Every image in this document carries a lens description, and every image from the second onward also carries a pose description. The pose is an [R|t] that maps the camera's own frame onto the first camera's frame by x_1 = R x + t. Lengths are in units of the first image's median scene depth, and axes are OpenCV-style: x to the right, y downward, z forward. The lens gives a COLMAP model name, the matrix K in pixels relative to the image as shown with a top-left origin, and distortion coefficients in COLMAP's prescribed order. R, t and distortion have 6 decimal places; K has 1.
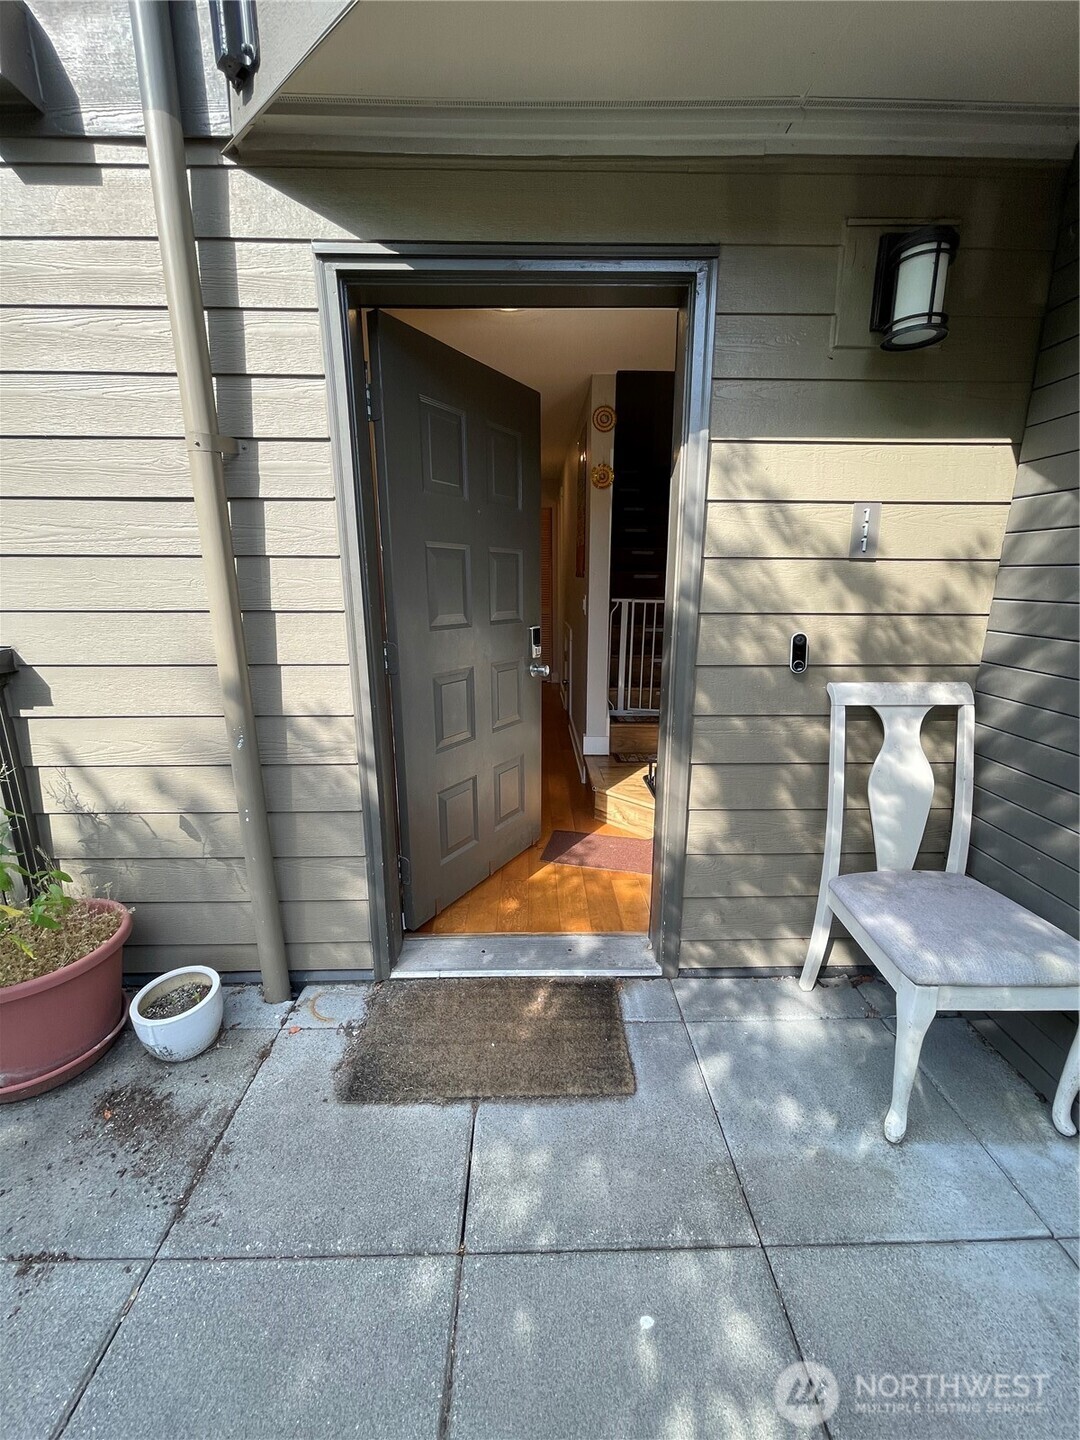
lens RADIAL K [[580.1, 0, 543.3], [0, 580.1, 724.6], [0, 0, 1]] dist [-0.005279, 0.001787]
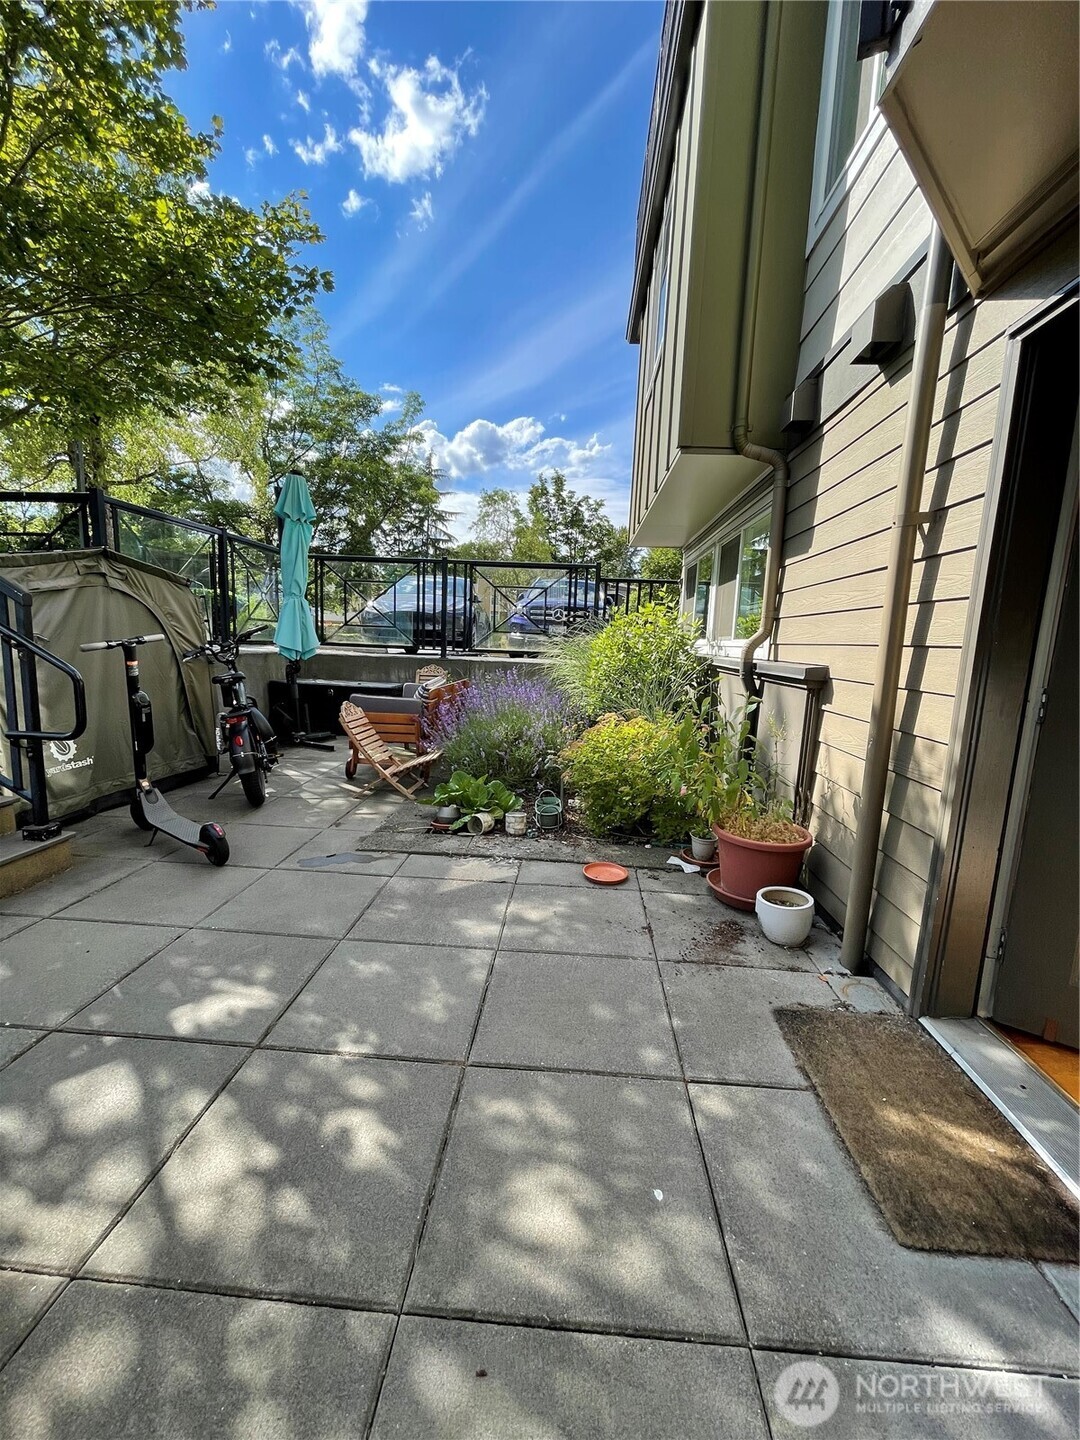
lens RADIAL K [[580.1, 0, 543.4], [0, 580.1, 727.5], [0, 0, 1]] dist [-0.005279, 0.001787]
pose [[-0.087857, 0.137947, -0.986535, 0.898488], [-0.286250, 0.945097, 0.157645, 0.000877], [0.954118, 0.296246, -0.043546, 0.390374]]
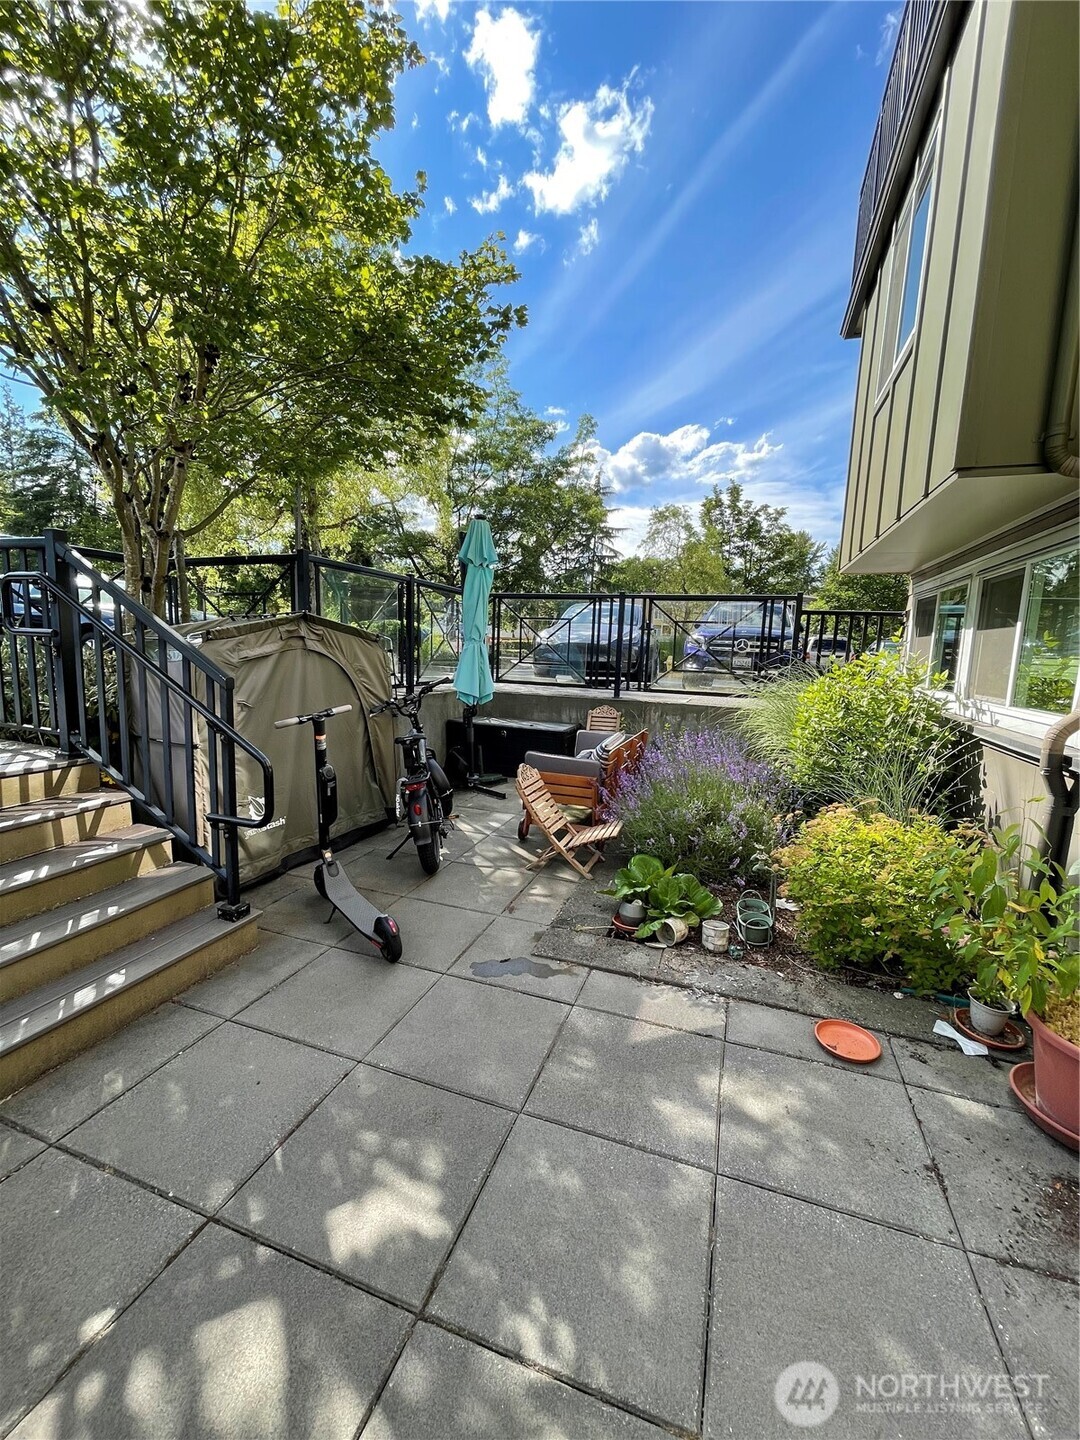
lens RADIAL K [[580.1, 0, 545.1], [0, 580.1, 727.7], [0, 0, 1]] dist [-0.005279, 0.001787]
pose [[-0.349869, 0.111129, -0.930184, 0.566506], [-0.269944, 0.938862, 0.213700, -0.149949], [0.897063, 0.325864, -0.298480, 0.130701]]
